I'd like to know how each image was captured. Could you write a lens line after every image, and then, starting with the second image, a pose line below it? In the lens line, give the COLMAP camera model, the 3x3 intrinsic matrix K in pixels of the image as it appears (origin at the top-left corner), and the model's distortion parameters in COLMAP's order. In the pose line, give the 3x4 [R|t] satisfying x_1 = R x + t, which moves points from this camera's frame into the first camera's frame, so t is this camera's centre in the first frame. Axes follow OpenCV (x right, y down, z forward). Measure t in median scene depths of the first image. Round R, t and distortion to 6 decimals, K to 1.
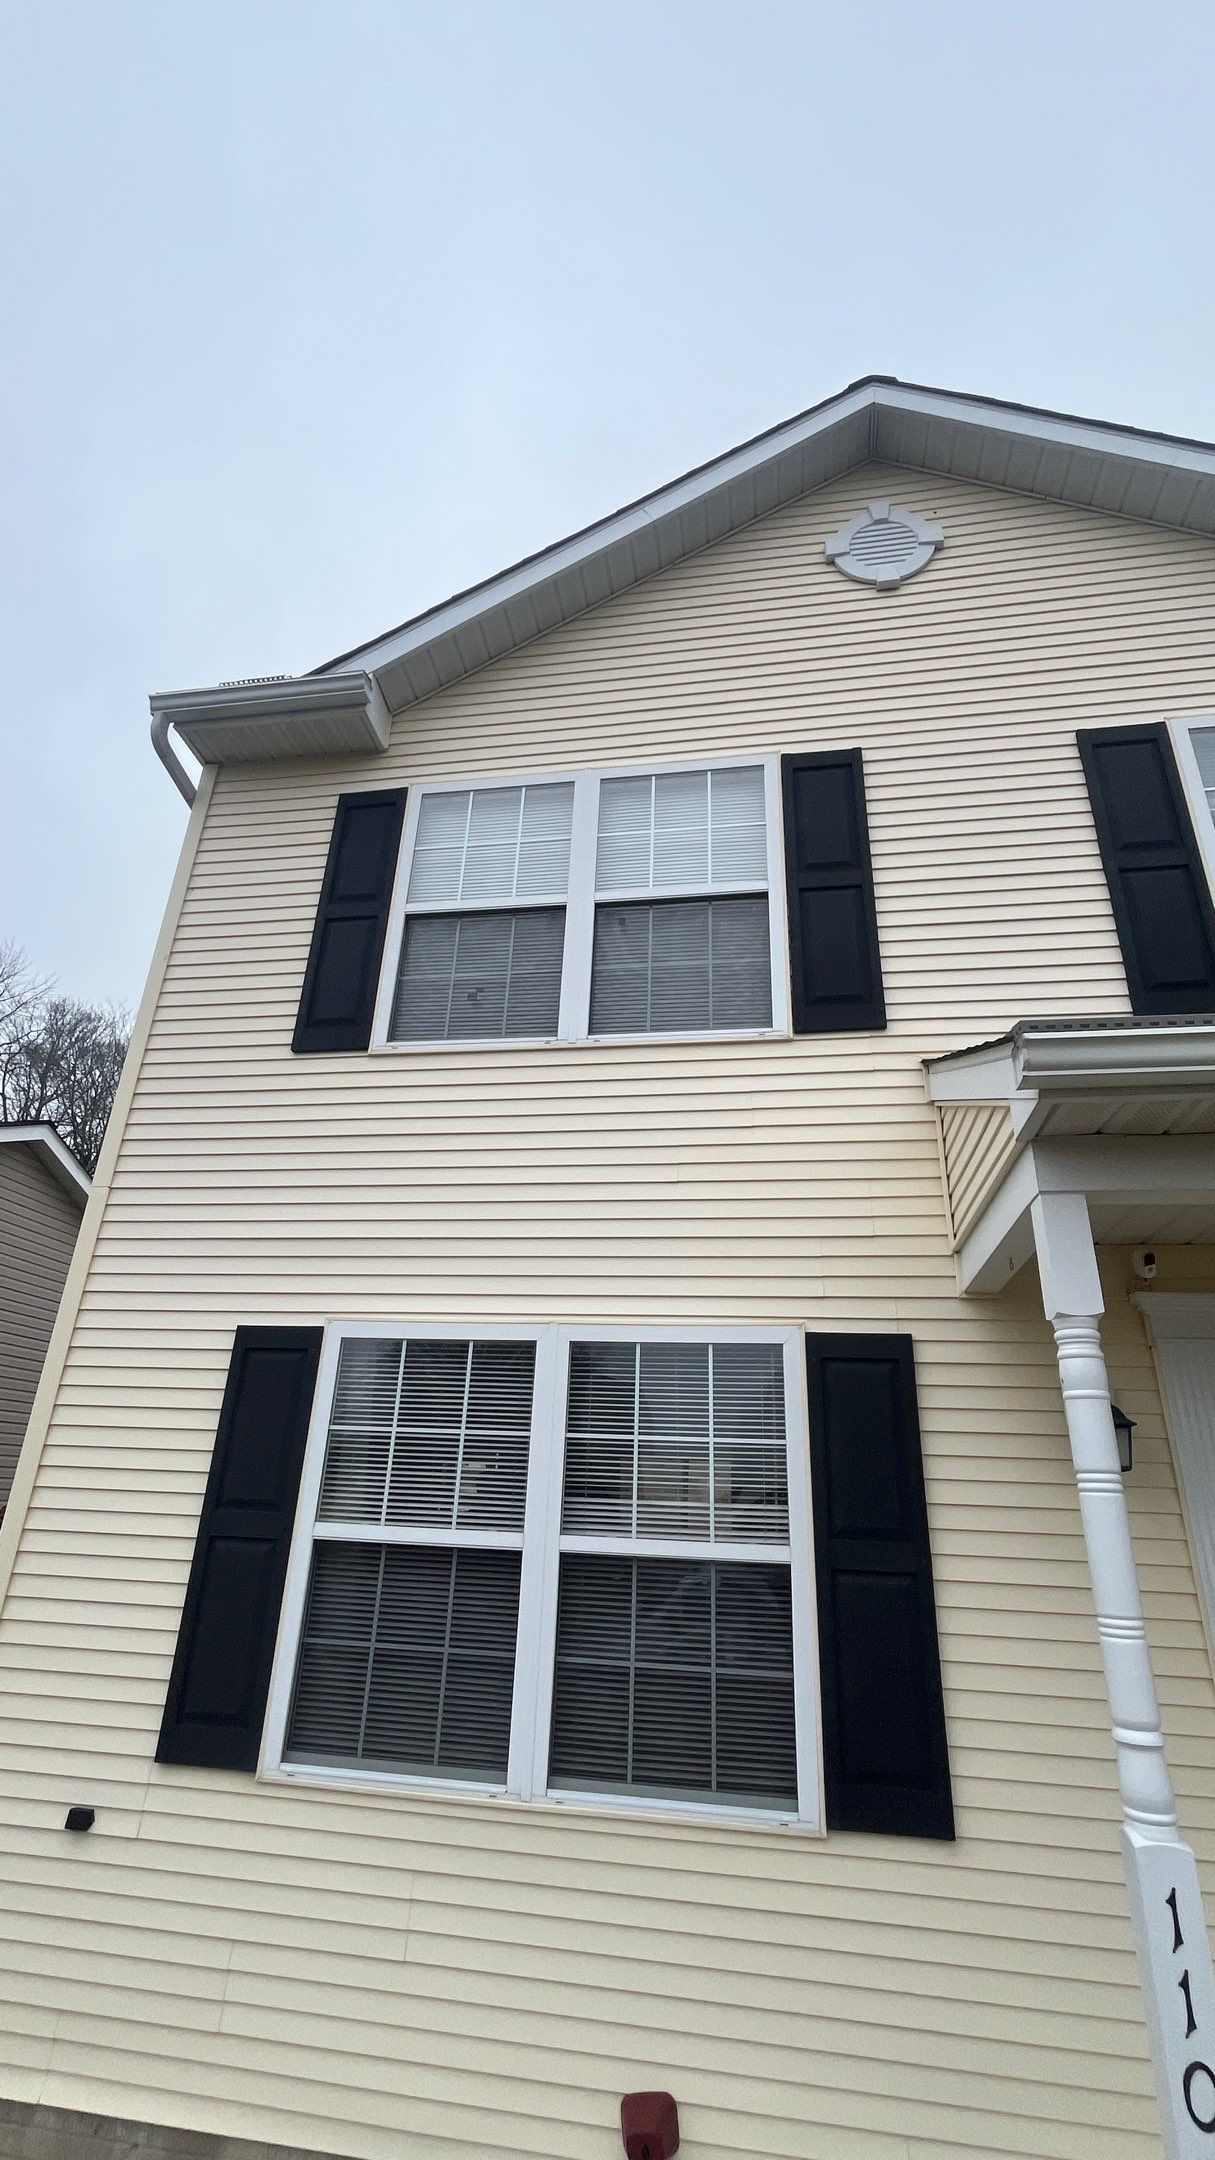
lens RADIAL K [[963.8, 0, 607.6], [0, 963.8, 1074.3], [0, 0, 1]] dist [0.000358, -0.000175]
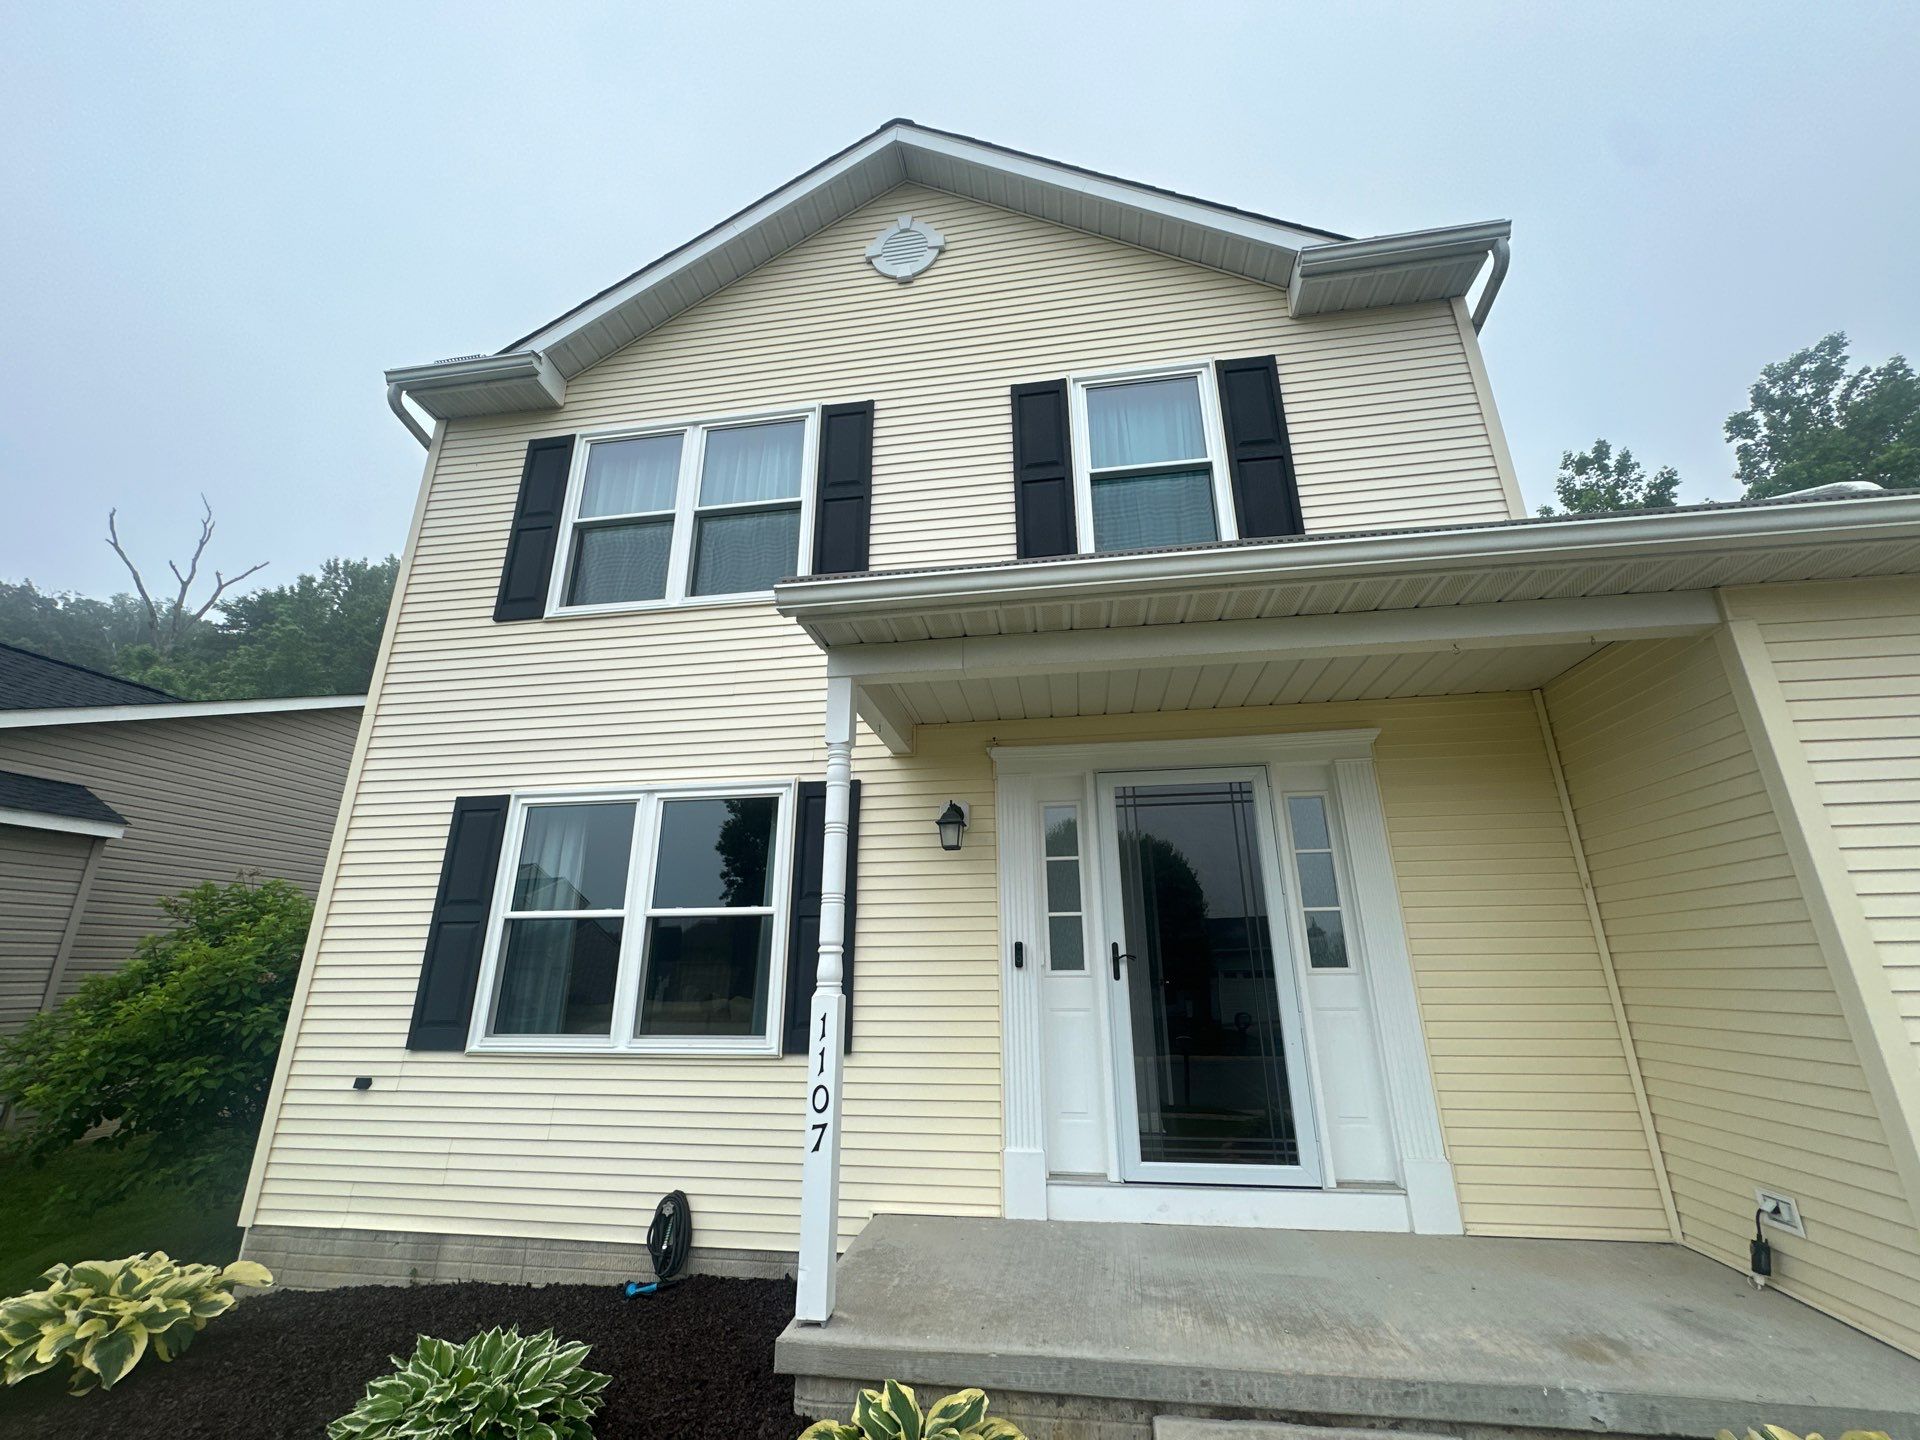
lens RADIAL K [[762.2, 0, 956.9], [0, 762.2, 725.1], [0, 0, 1]] dist [0.000335, 0.000271]
pose [[0.998742, -0.037605, 0.033161, 0.380520], [0.034025, 0.994141, 0.102593, 0.044368], [-0.036825, -0.101336, 0.994170, -0.239717]]
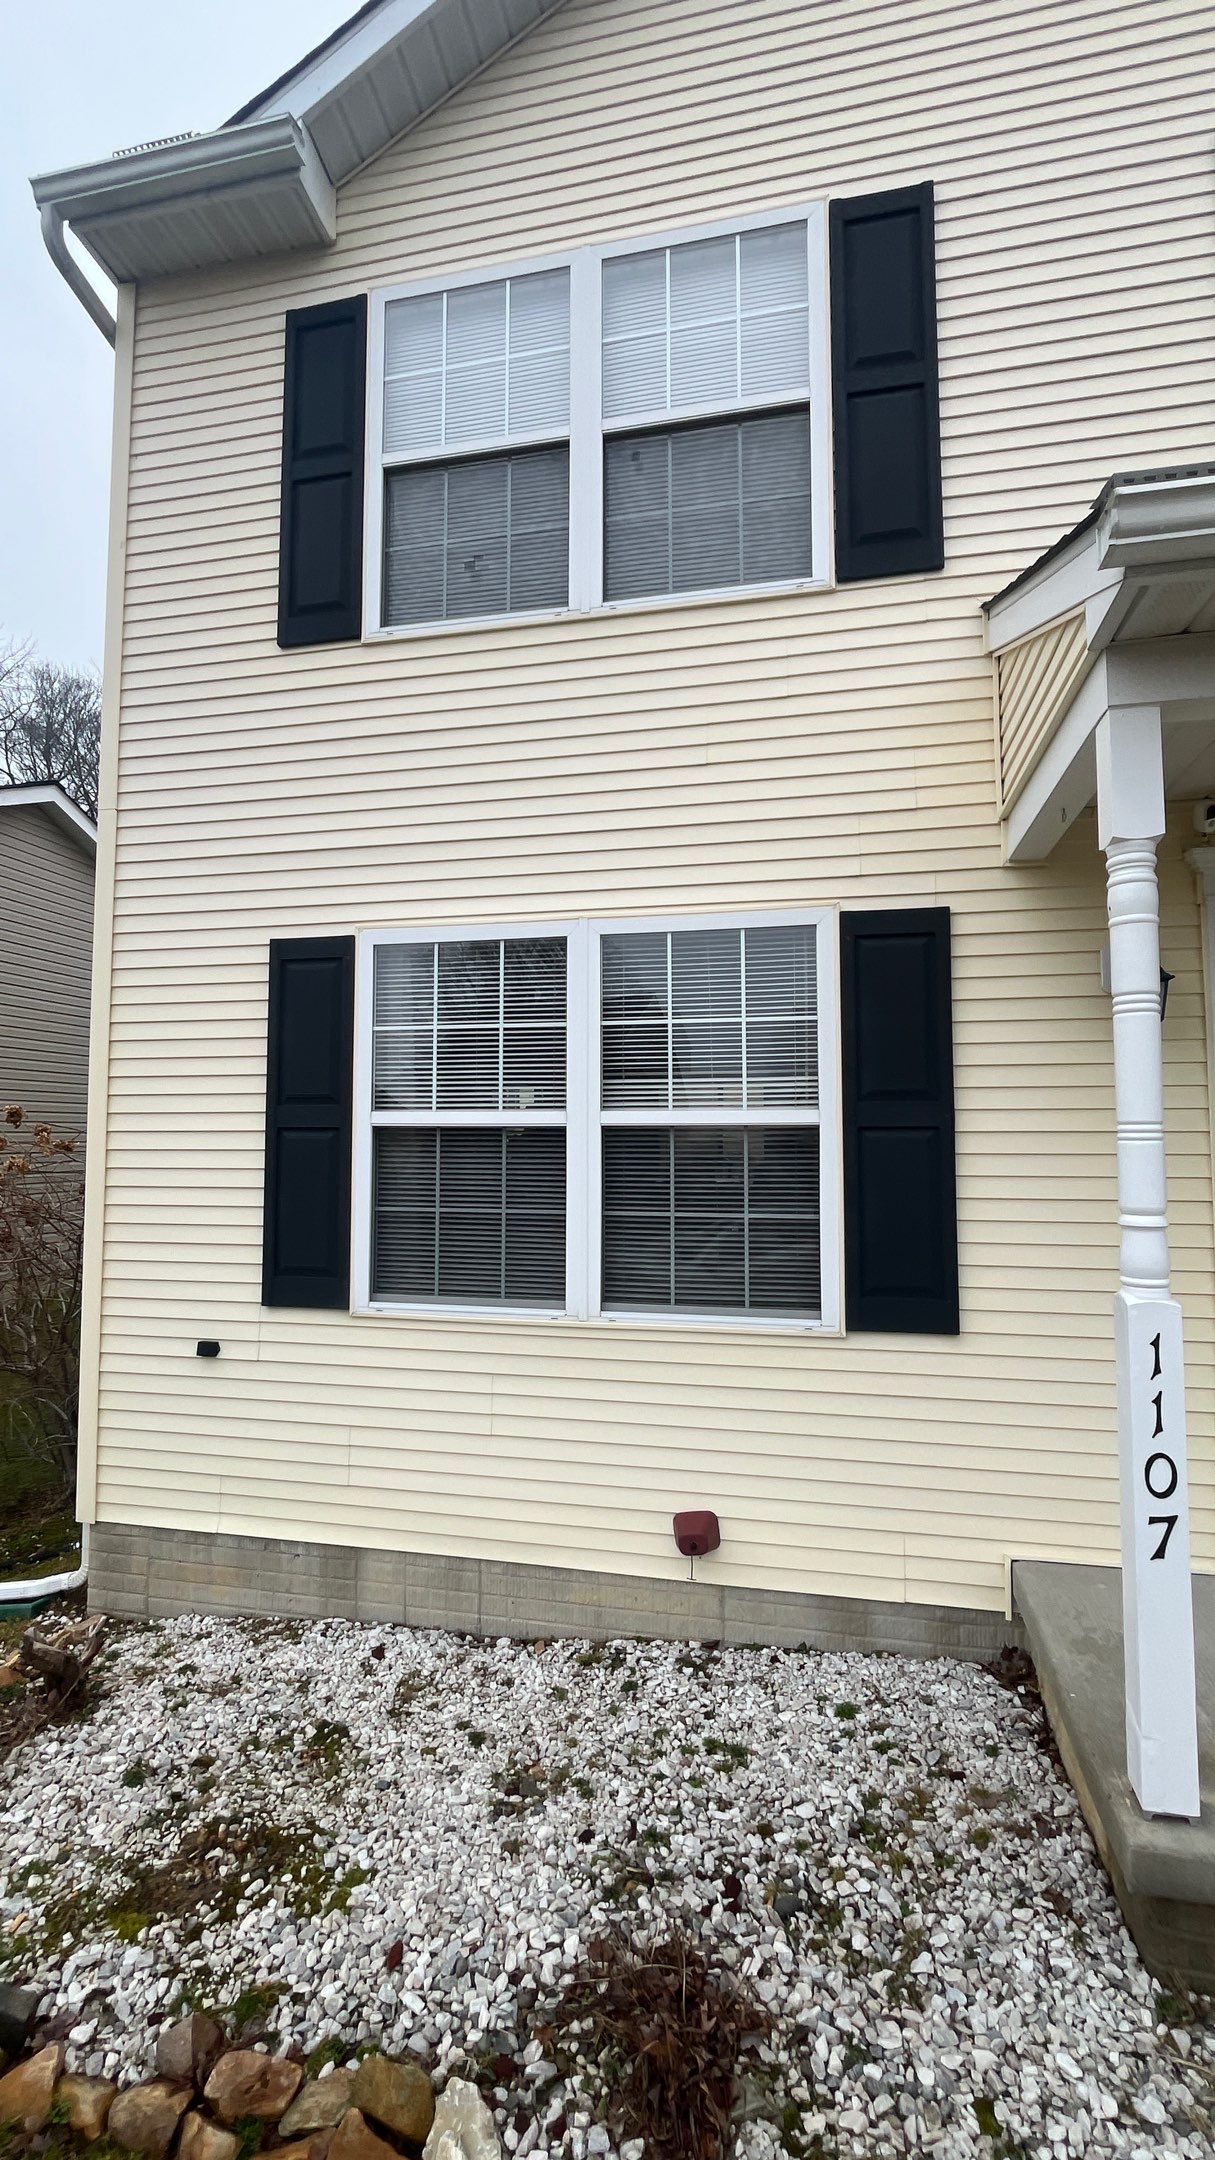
lens RADIAL K [[963.8, 0, 607.6], [0, 963.8, 1074.3], [0, 0, 1]] dist [0.000358, -0.000175]
pose [[0.998289, -0.041399, -0.041290, 0.002959], [0.053059, 0.938110, 0.342249, 0.066043], [0.024566, -0.343855, 0.938702, 0.016555]]
